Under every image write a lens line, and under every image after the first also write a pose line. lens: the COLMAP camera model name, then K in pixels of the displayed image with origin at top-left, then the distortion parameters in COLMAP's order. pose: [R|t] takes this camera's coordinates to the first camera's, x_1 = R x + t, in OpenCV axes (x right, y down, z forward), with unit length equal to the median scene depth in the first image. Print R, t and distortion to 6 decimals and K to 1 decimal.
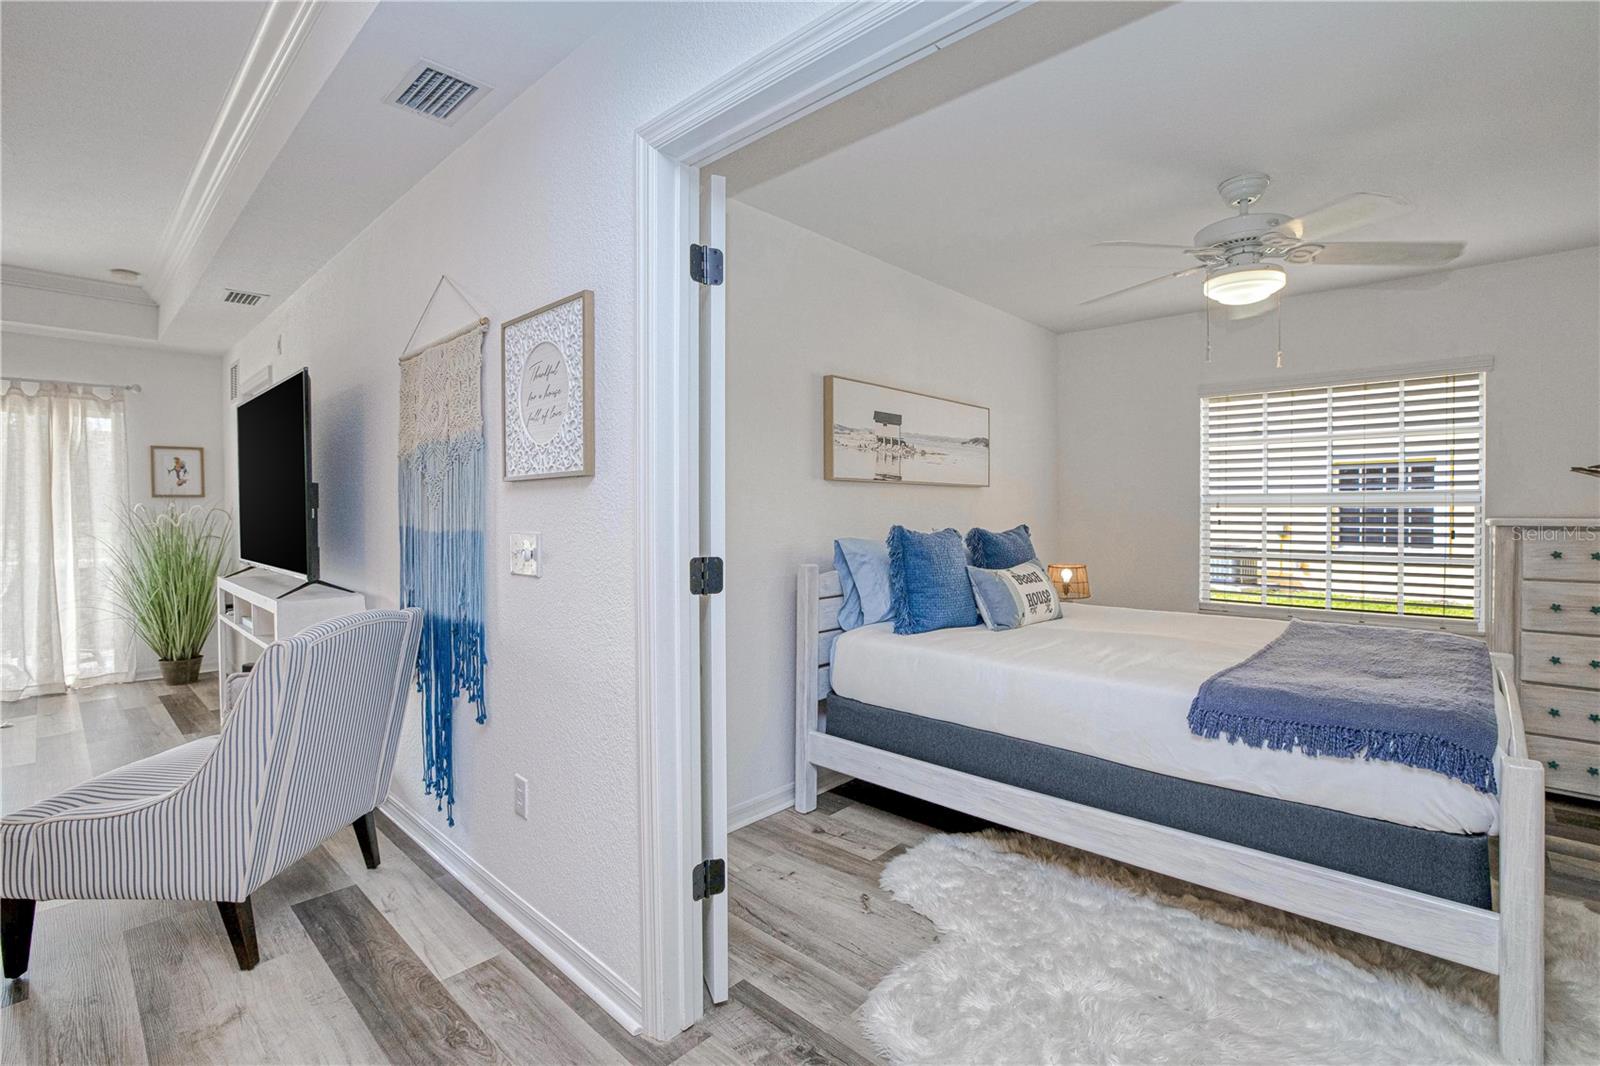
lens RADIAL K [[712.4, 0, 808.6], [0, 712.4, 524.3], [0, 0, 1]] dist [-0.039405, 0.017264]
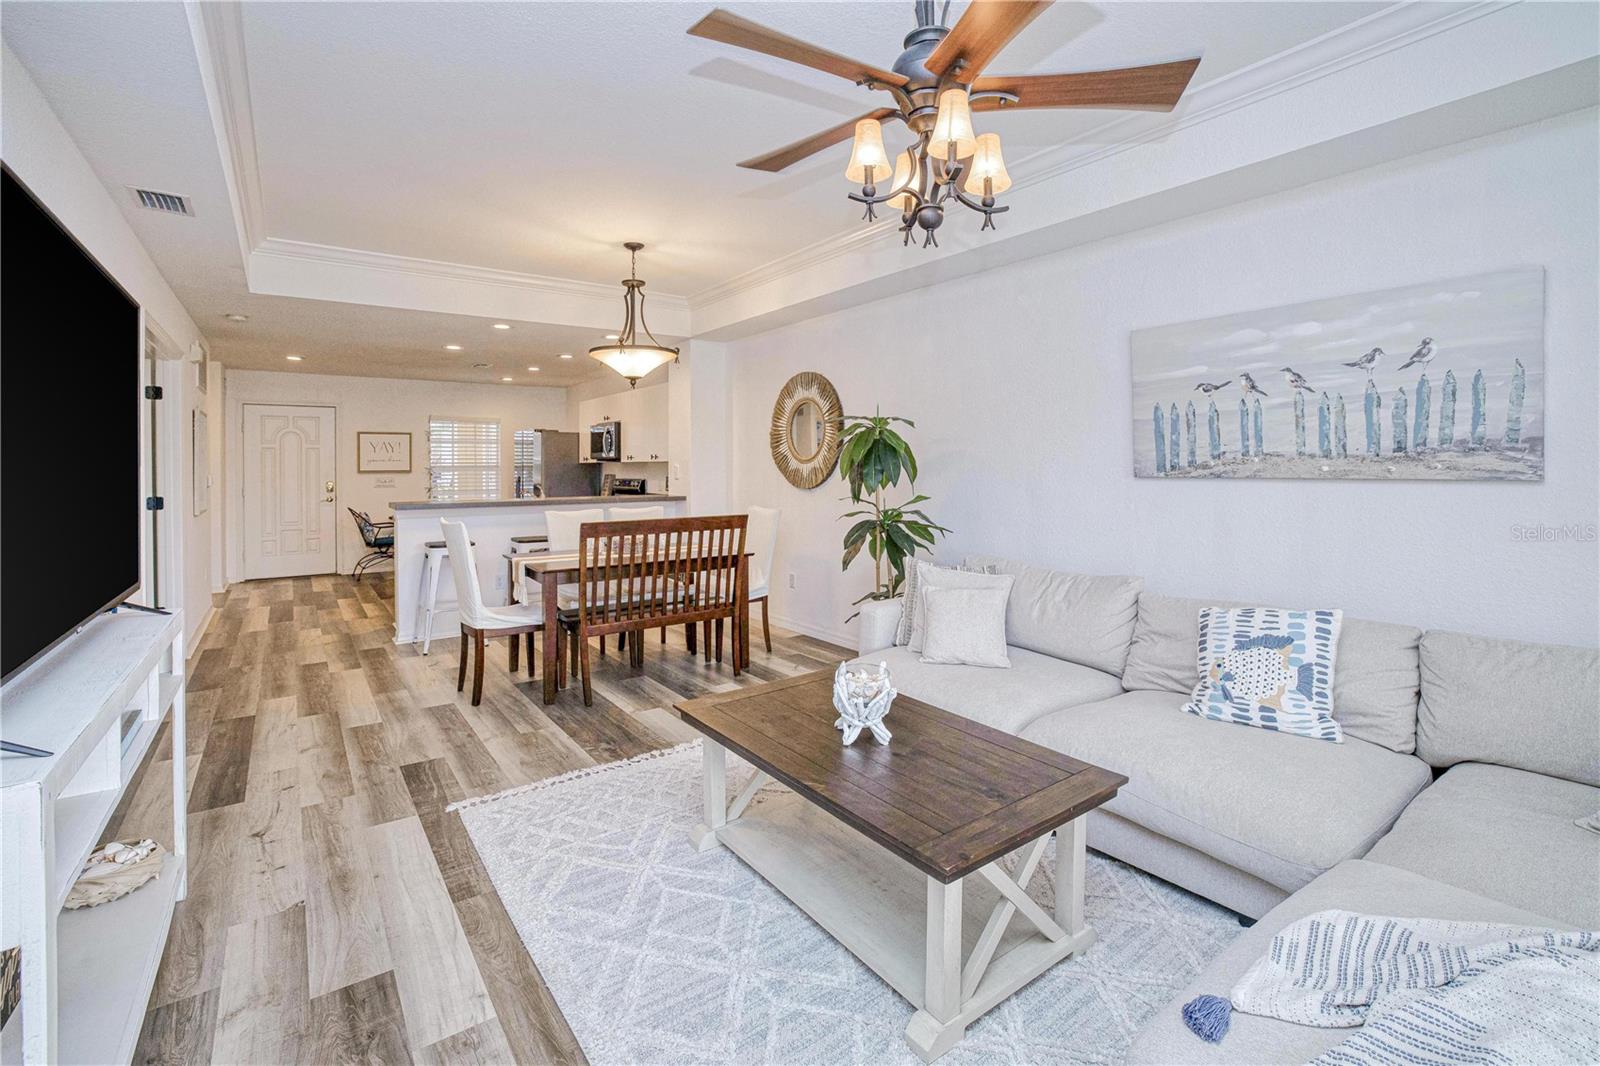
lens RADIAL K [[701.9, 0, 794.4], [0, 701.9, 473.6], [0, 0, 1]] dist [-0.028895, 0.000867]
pose [[-0.978421, -0.003860, 0.206586, -1.384032], [0.003124, 0.999435, 0.033474, -0.052040], [-0.206598, 0.033398, -0.977856, 1.397303]]
